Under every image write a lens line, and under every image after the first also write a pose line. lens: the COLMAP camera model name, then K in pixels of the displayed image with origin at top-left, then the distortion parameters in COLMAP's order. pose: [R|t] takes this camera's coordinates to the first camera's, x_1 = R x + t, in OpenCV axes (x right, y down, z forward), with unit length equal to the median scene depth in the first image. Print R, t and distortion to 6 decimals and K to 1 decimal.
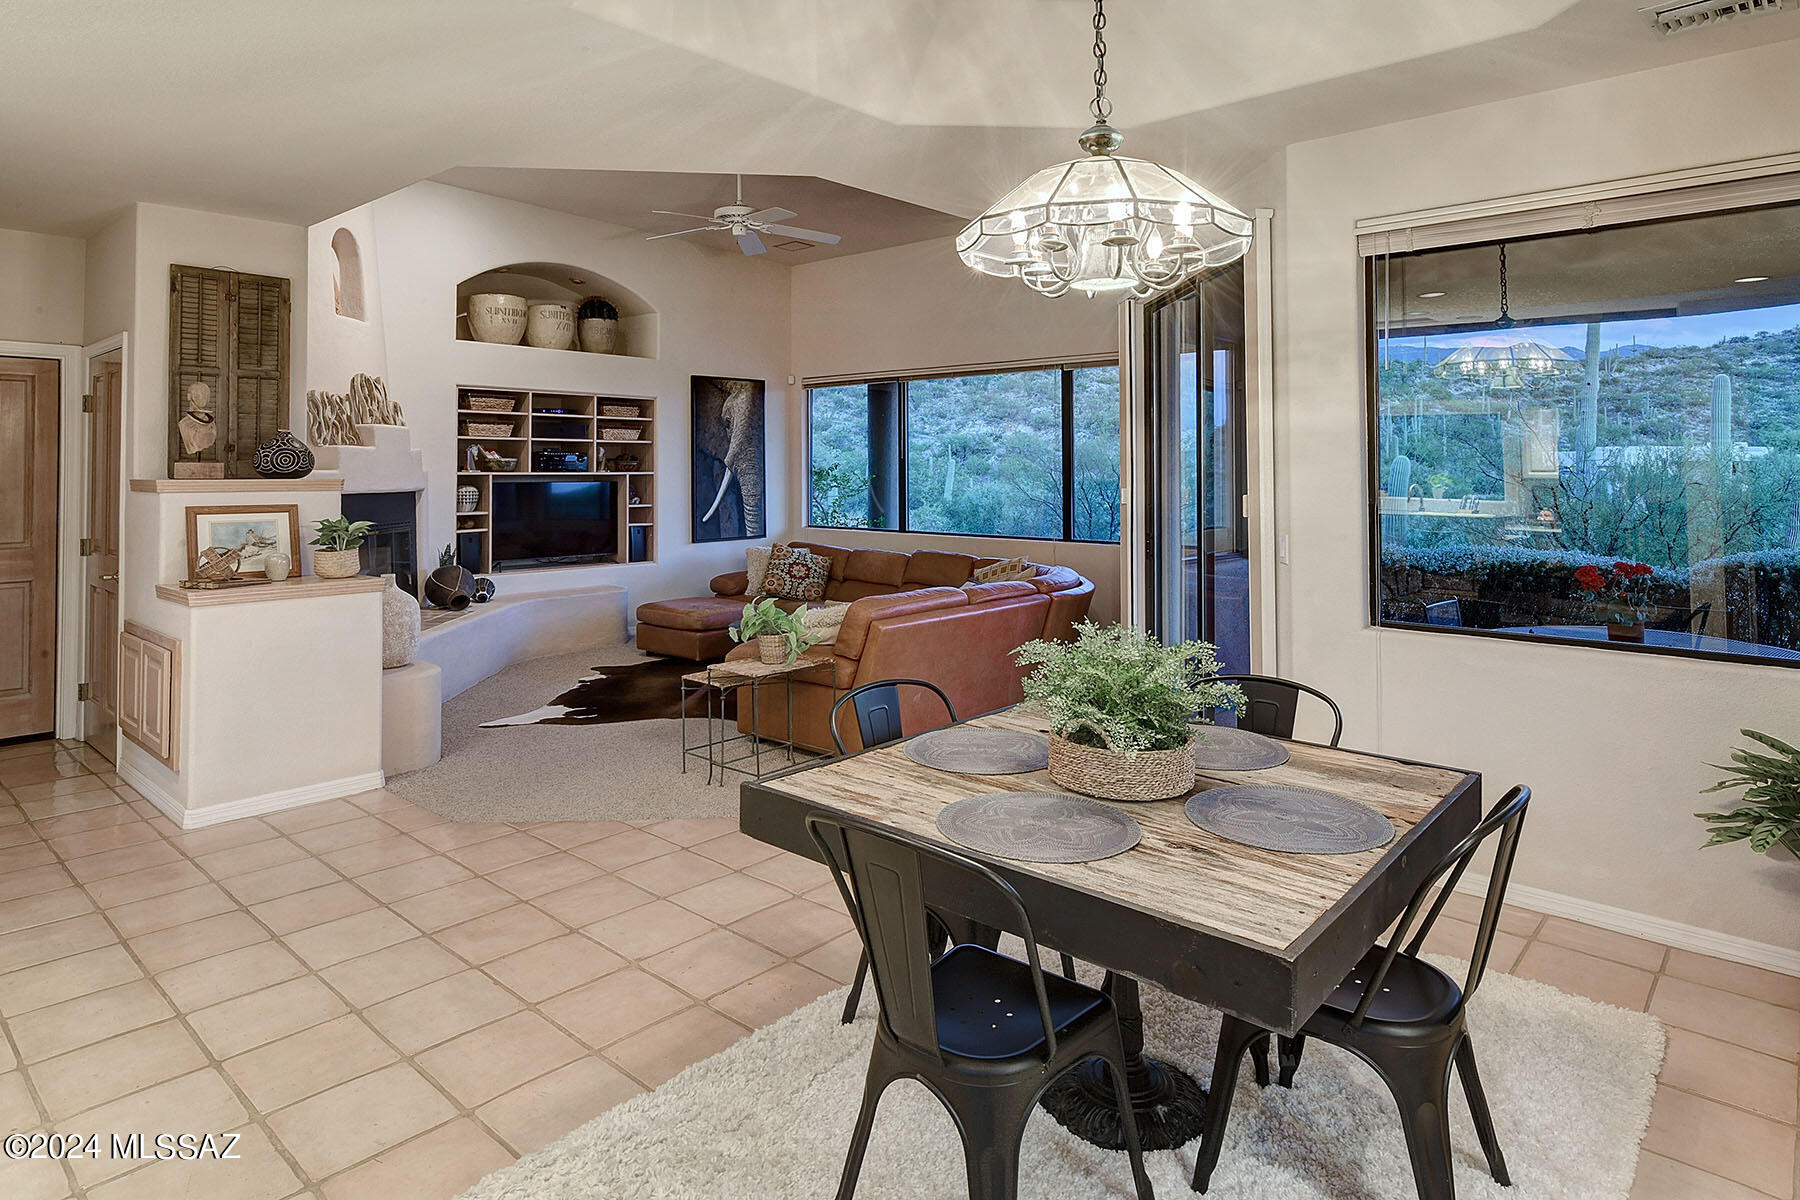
lens RADIAL K [[1002.7, 0, 900.0], [0, 1002.7, 600.0], [0, 0, 1]] dist [0.005884, 0.000239]
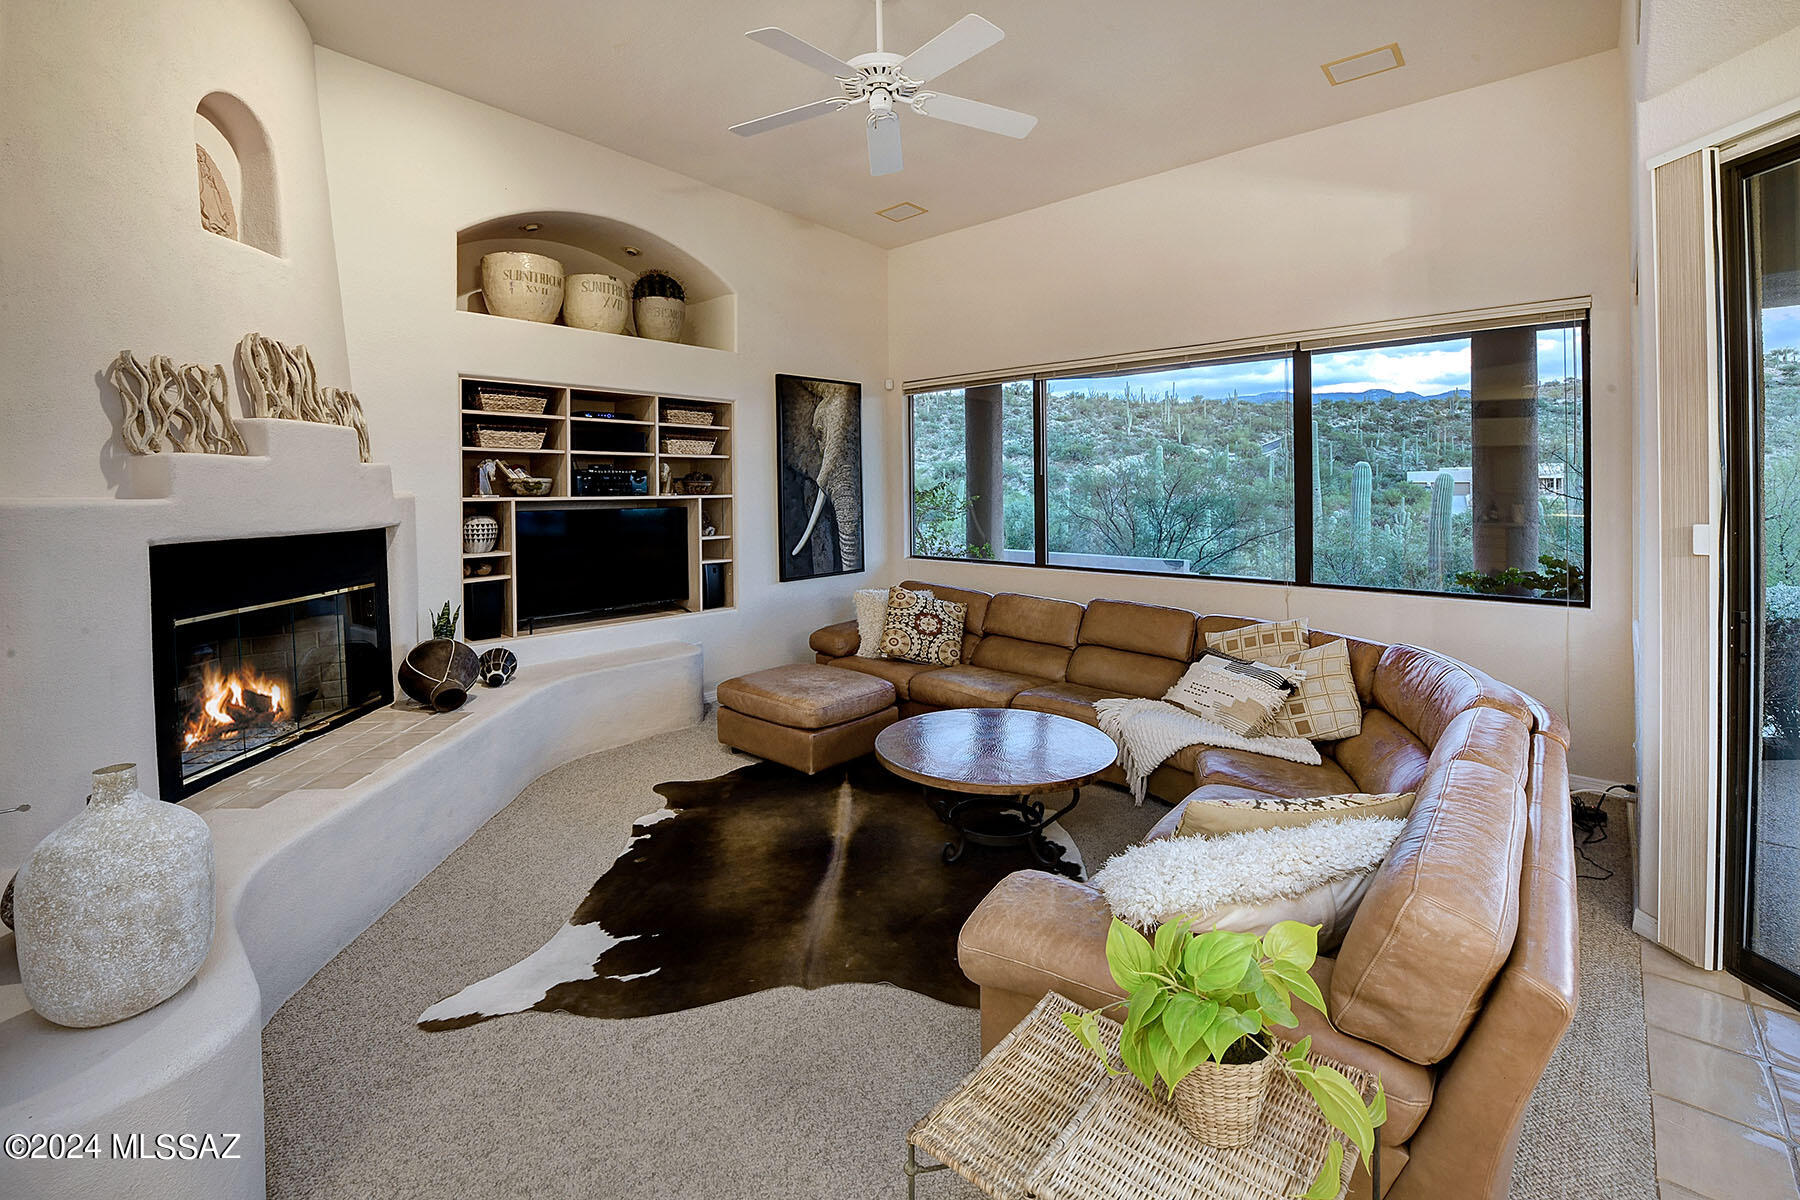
lens RADIAL K [[749.0, 0, 900.0], [0, 749.0, 600.0], [0, 0, 1]] dist [-0.002032, -0.000100]
pose [[0.999938, -0.008436, 0.007221, -0.123425], [0.008306, 0.999806, 0.017836, -0.056360], [-0.007370, -0.017775, 0.999815, 0.425021]]
